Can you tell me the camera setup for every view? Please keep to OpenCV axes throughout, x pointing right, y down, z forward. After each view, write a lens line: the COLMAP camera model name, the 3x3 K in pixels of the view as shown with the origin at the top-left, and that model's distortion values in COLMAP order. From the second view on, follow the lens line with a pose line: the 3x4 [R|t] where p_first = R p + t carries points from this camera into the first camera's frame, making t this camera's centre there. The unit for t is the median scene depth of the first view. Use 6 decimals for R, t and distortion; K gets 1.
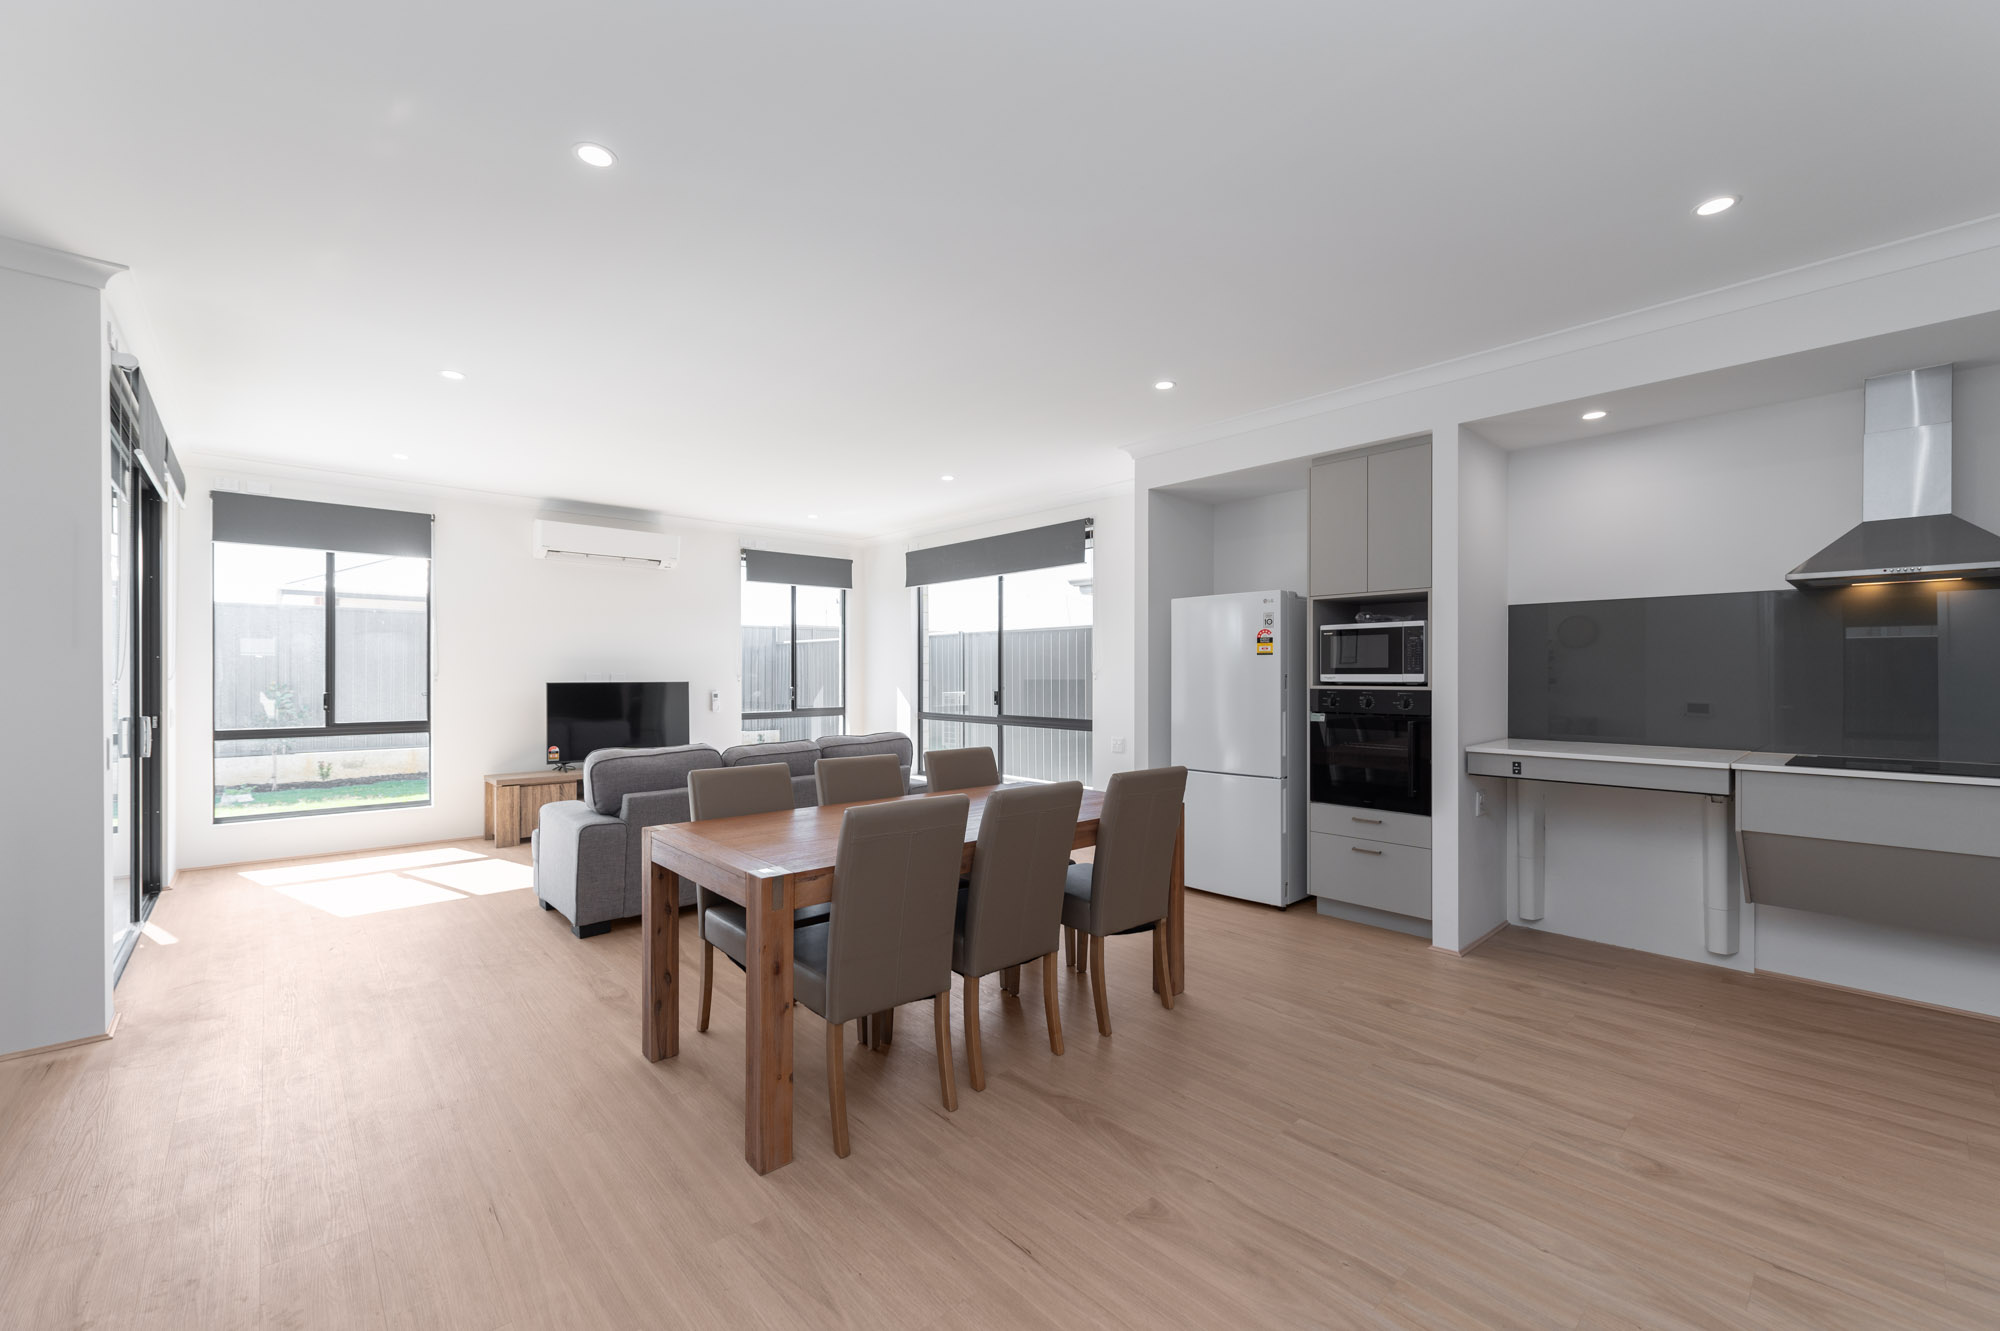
lens RADIAL K [[812.0, 0, 1002.0], [0, 812.0, 670.2], [0, 0, 1]] dist [-0.000764, 0.000038]
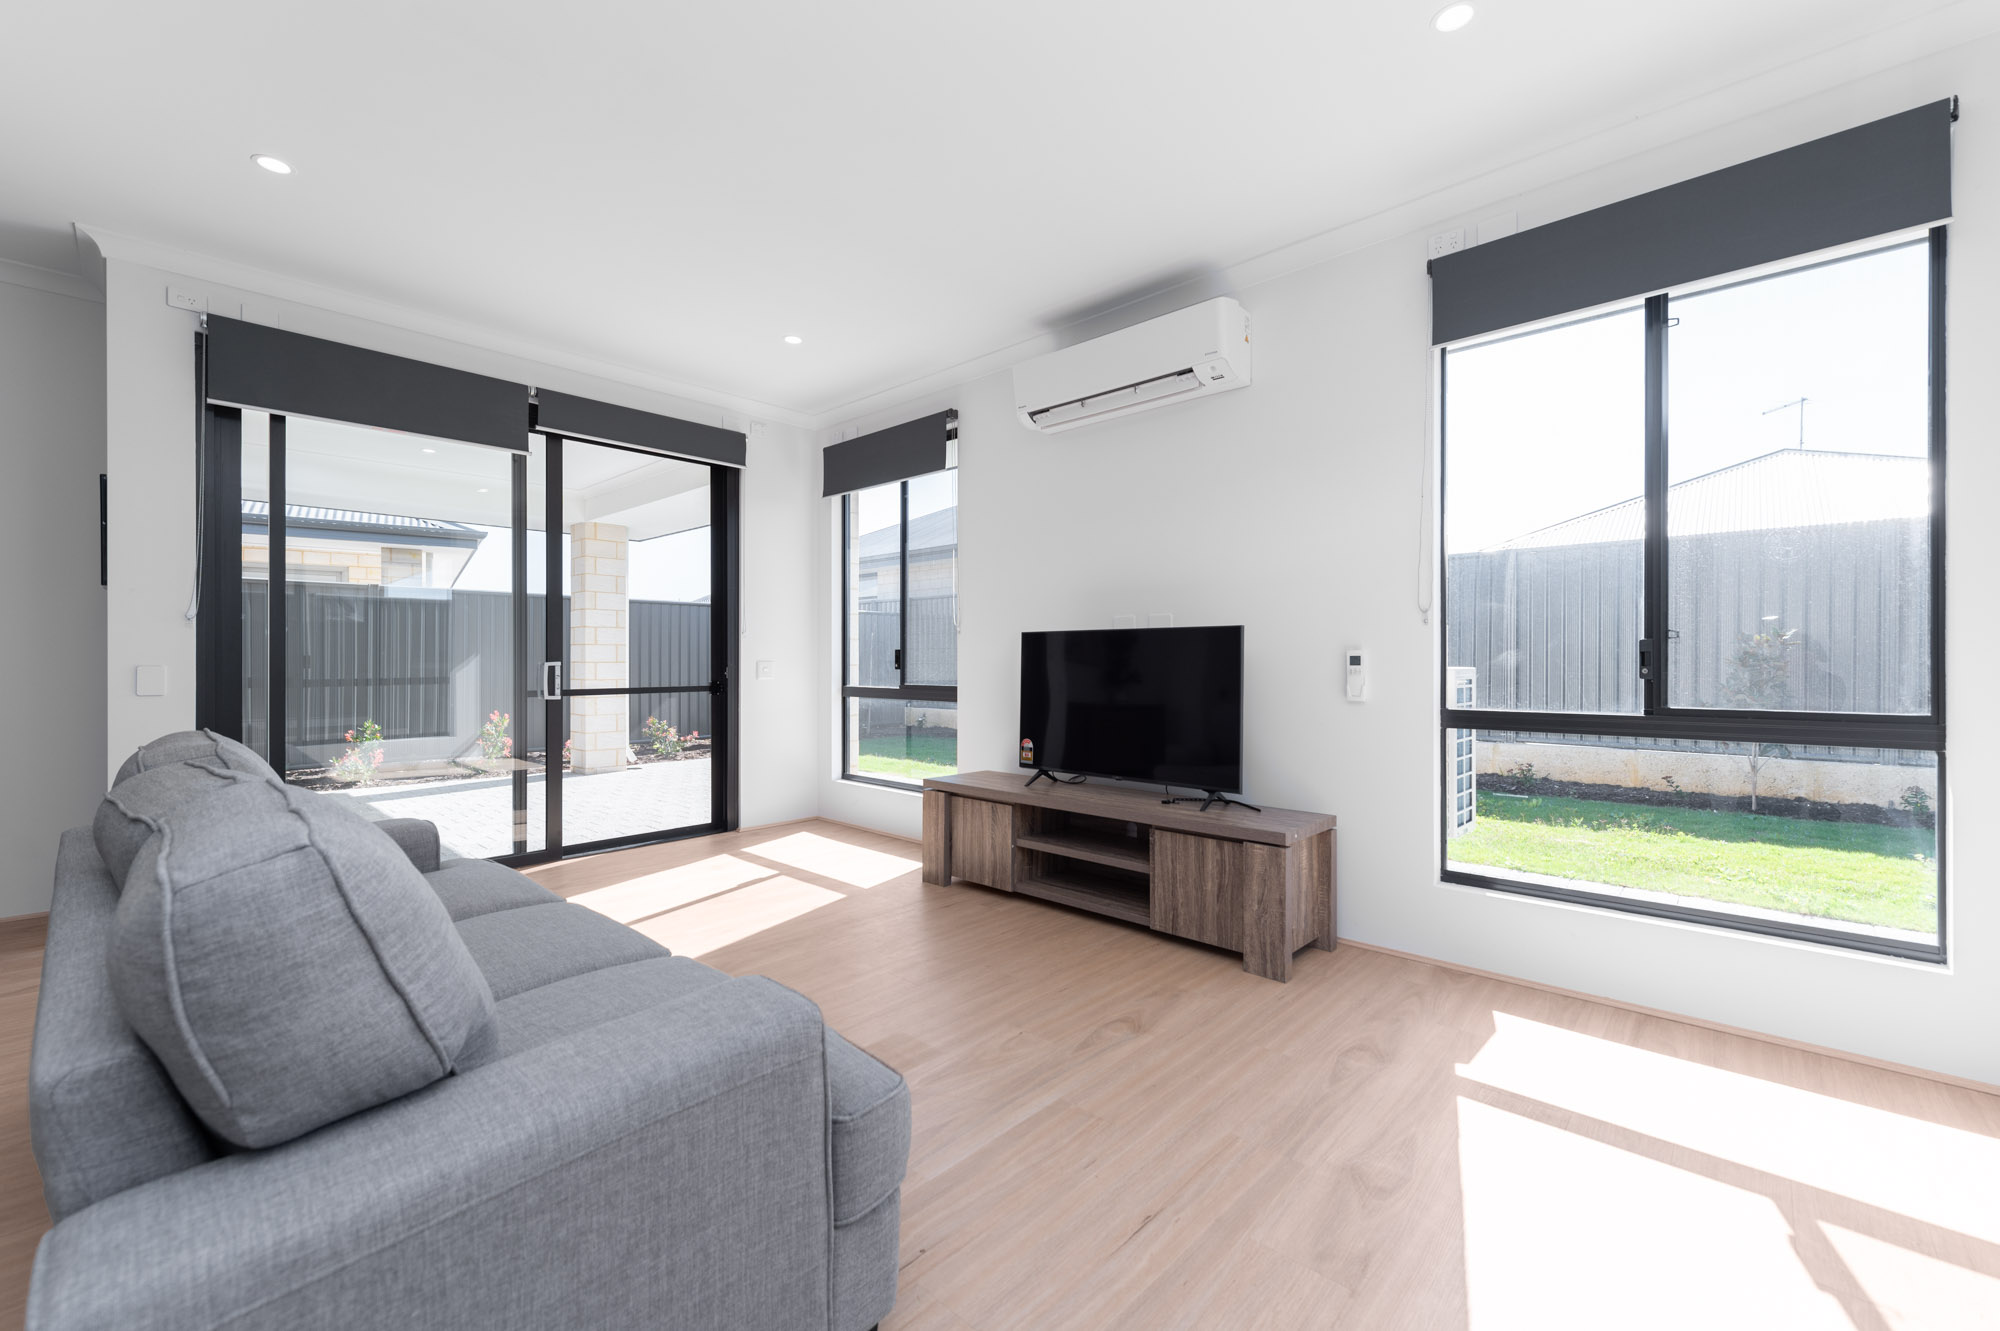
lens RADIAL K [[812.0, 0, 999.9], [0, 812.0, 659.9], [0, 0, 1]] dist [-0.000764, 0.000038]
pose [[0.080746, -0.000222, -0.996735, 0.057647], [0.004047, 0.999992, 0.000105, 0.057560], [0.996726, -0.004042, 0.080746, 1.501723]]
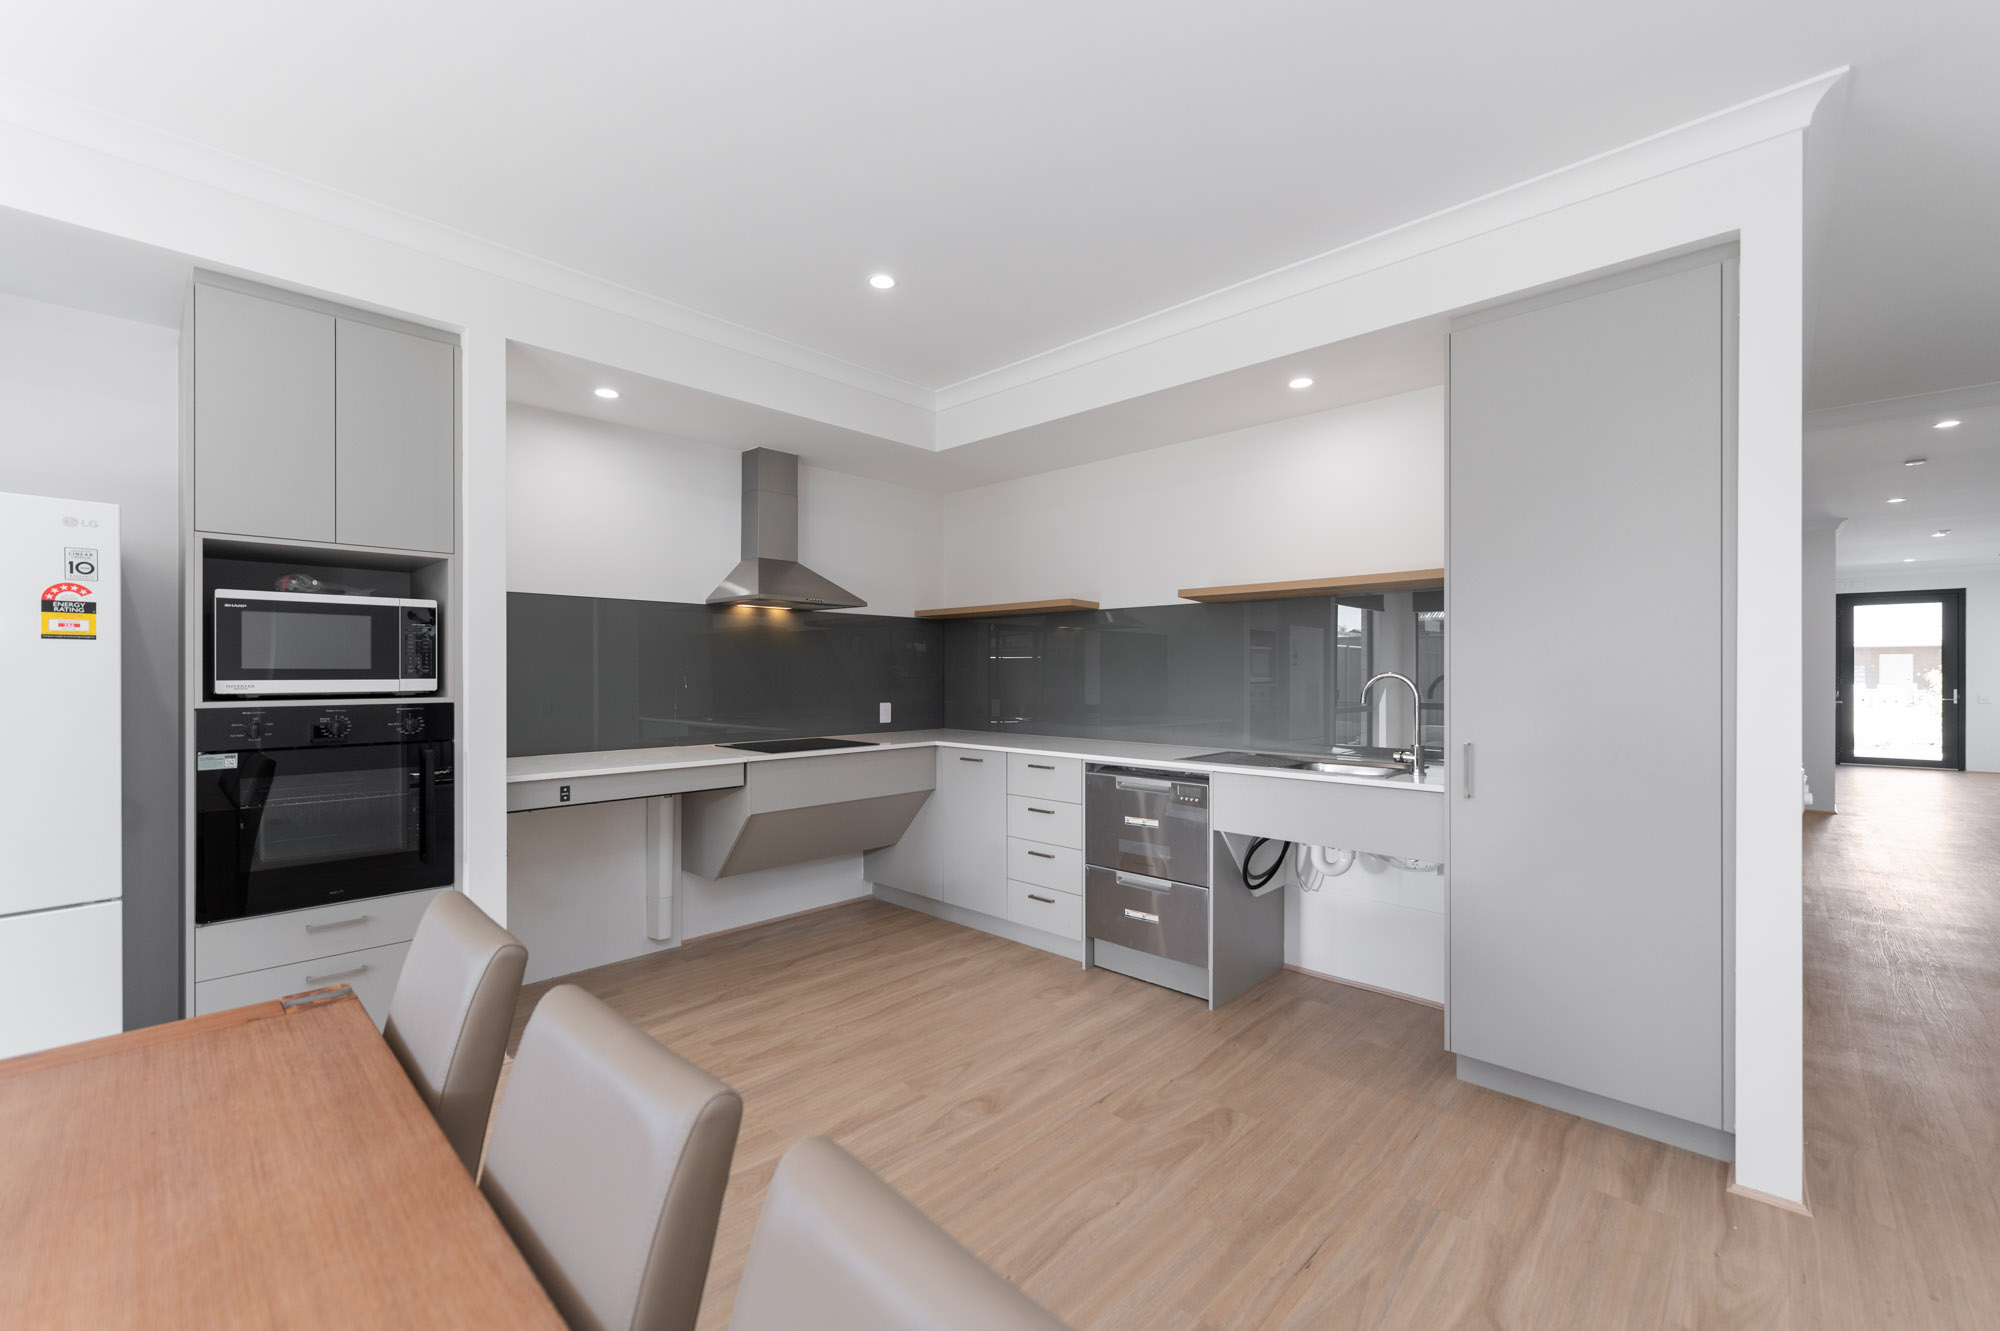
lens RADIAL K [[812.0, 0, 997.6], [0, 812.0, 672.6], [0, 0, 1]] dist [-0.000764, 0.000038]
pose [[-0.076640, -0.000168, 0.997059, -0.191157], [-0.006613, 0.999978, -0.000340, -0.003494], [-0.997037, -0.006620, -0.076639, 0.567065]]
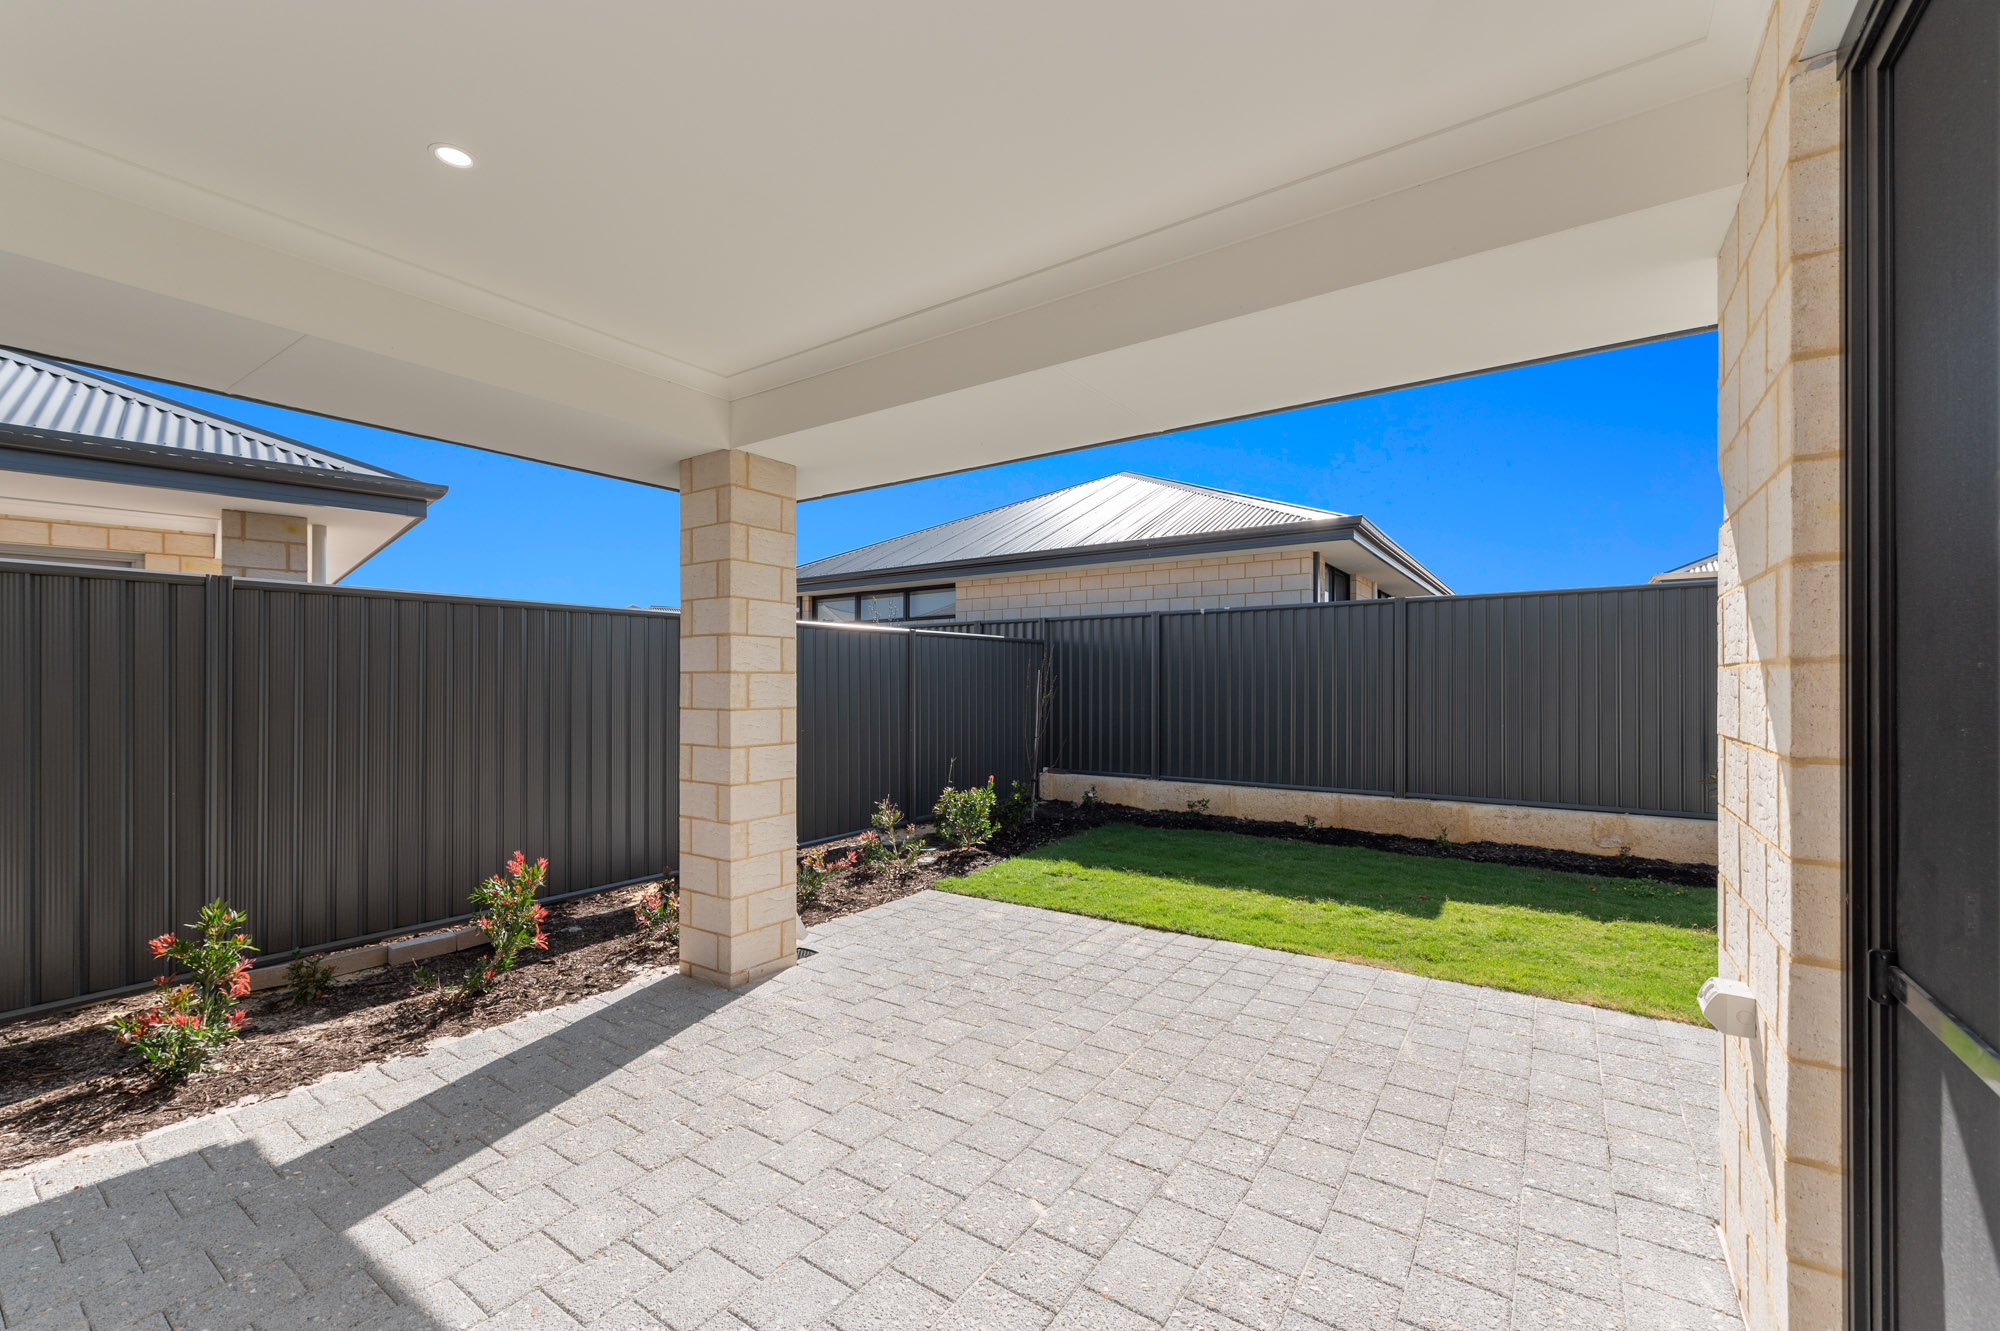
lens RADIAL K [[812.0, 0, 1002.6], [0, 812.0, 678.1], [0, 0, 1]] dist [-0.000764, 0.000038]
pose [[0.221747, -0.003514, -0.975098, -0.998799], [0.006775, 0.999975, -0.002063, -0.014945], [0.975081, -0.006149, 0.221765, 0.769163]]
